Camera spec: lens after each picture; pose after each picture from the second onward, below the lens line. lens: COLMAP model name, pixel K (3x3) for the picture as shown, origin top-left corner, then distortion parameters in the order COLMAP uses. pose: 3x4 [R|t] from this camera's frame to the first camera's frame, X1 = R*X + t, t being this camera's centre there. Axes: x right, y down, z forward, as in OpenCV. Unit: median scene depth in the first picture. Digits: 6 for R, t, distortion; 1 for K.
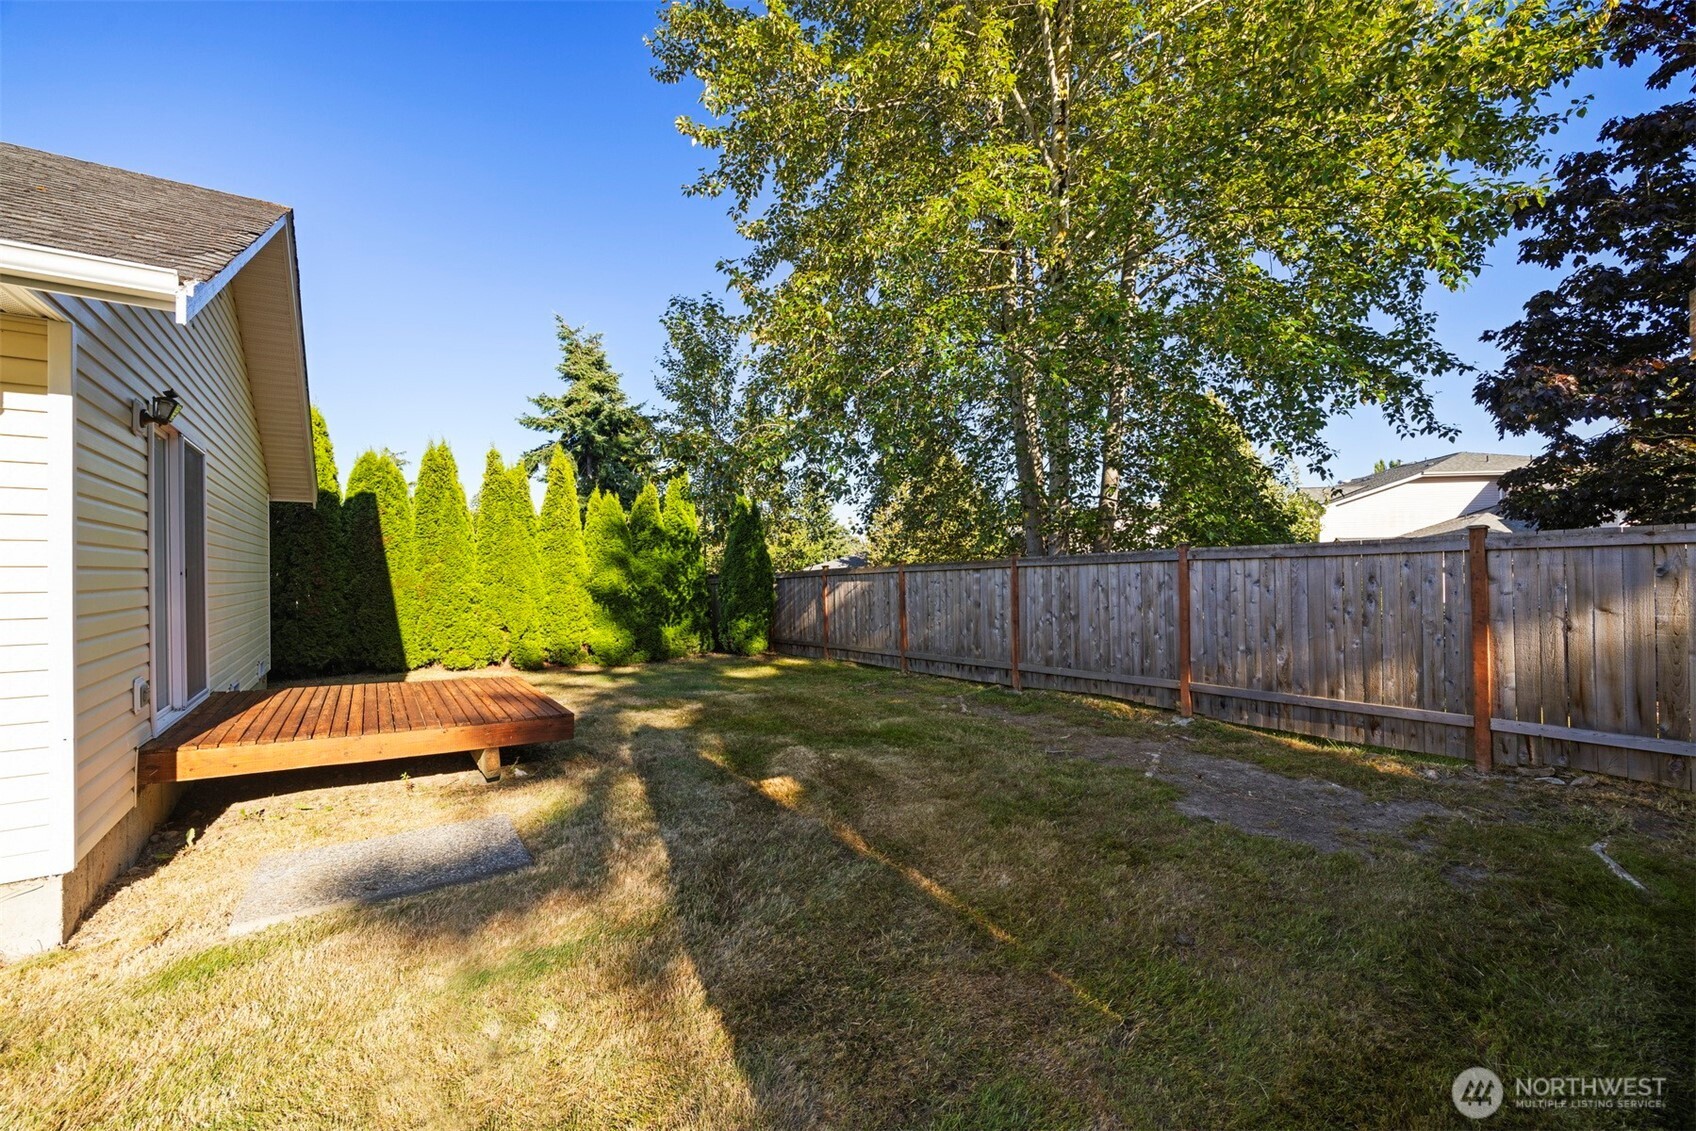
lens RADIAL K [[659.5, 0, 848.0], [0, 659.5, 565.5], [0, 0, 1]] dist [-0.000461, -0.000069]
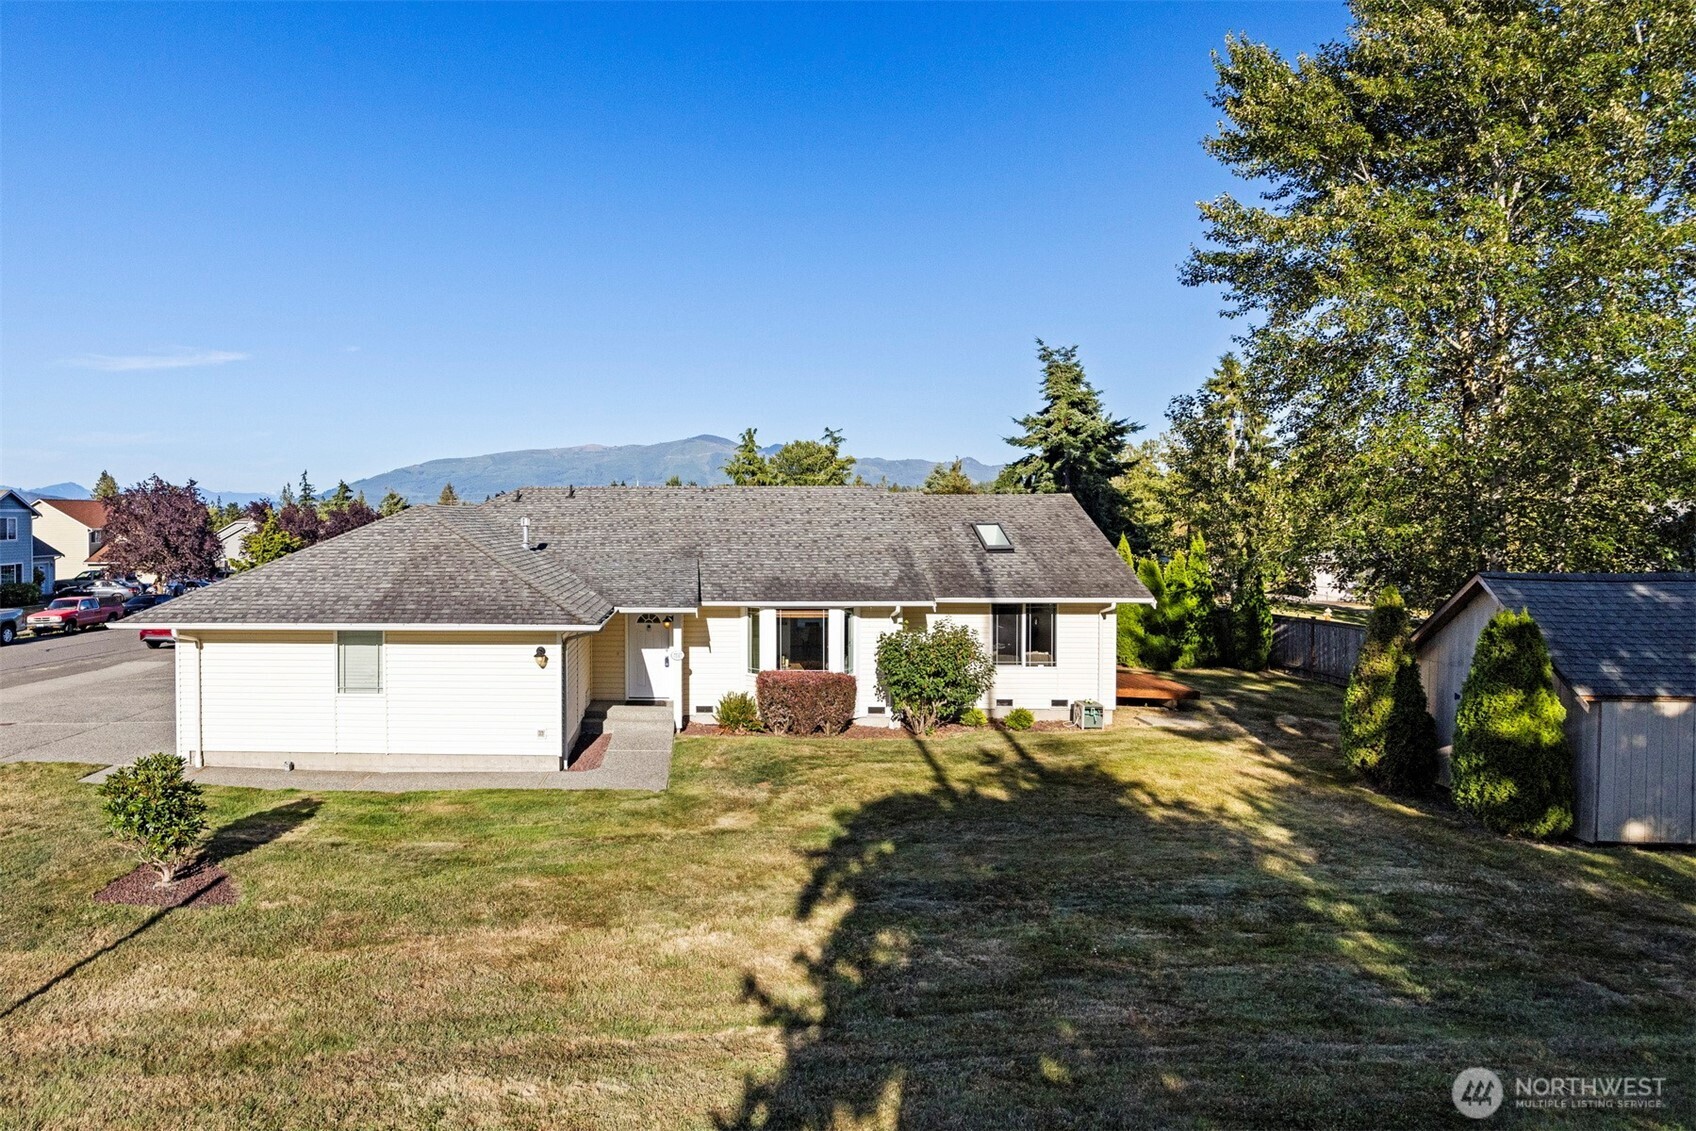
lens RADIAL K [[959.5, 0, 645.6], [0, 959.5, 523.7], [0, 0, 1]] dist [-0.024187, 0.000919]
pose [[0.775846, 0.014867, -0.630747, 0.146625], [-0.000482, 0.999736, 0.022971, -0.258749], [0.630922, -0.017518, 0.775648, -1.572248]]
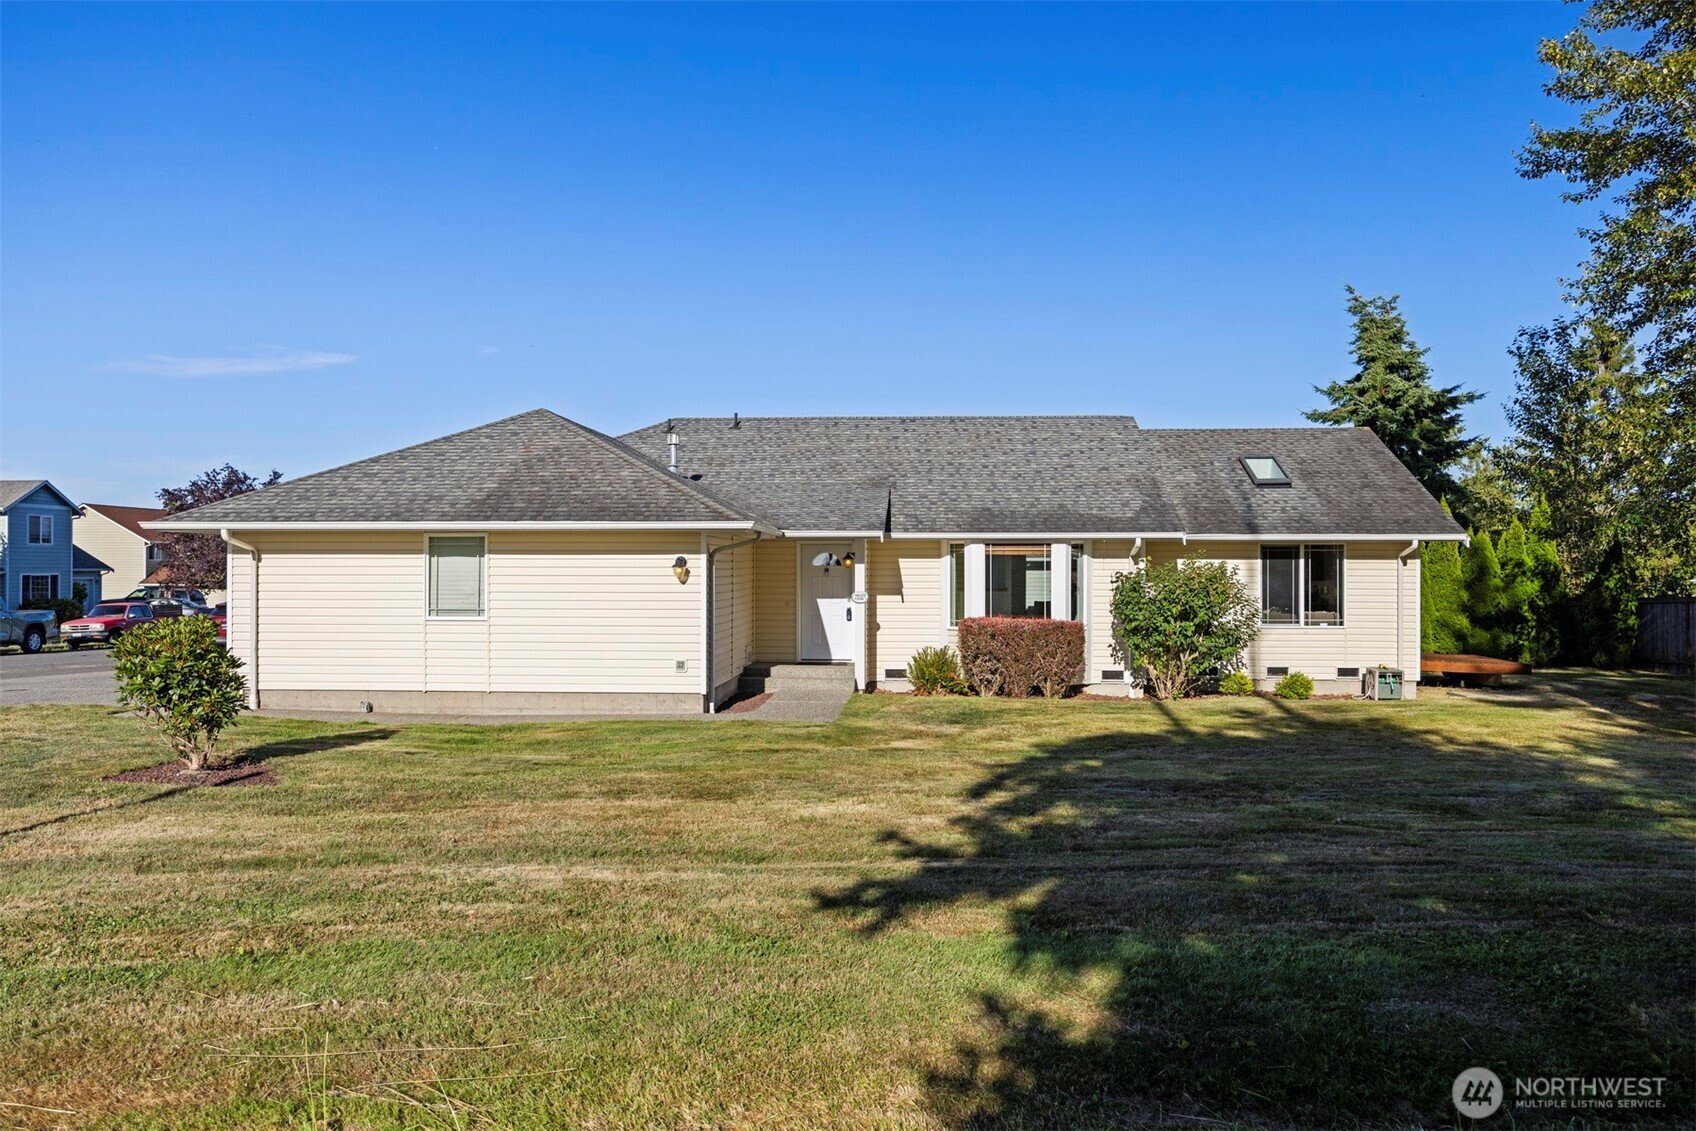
lens RADIAL K [[1226.9, 0, 848.0], [0, 1226.9, 565.5], [0, 0, 1]] dist [-0.006770, -0.006562]
pose [[0.766989, 0.008735, -0.641601, 0.216423], [-0.005216, 0.999959, 0.007378, -0.055634], [0.641639, -0.002312, 0.767003, -1.562174]]
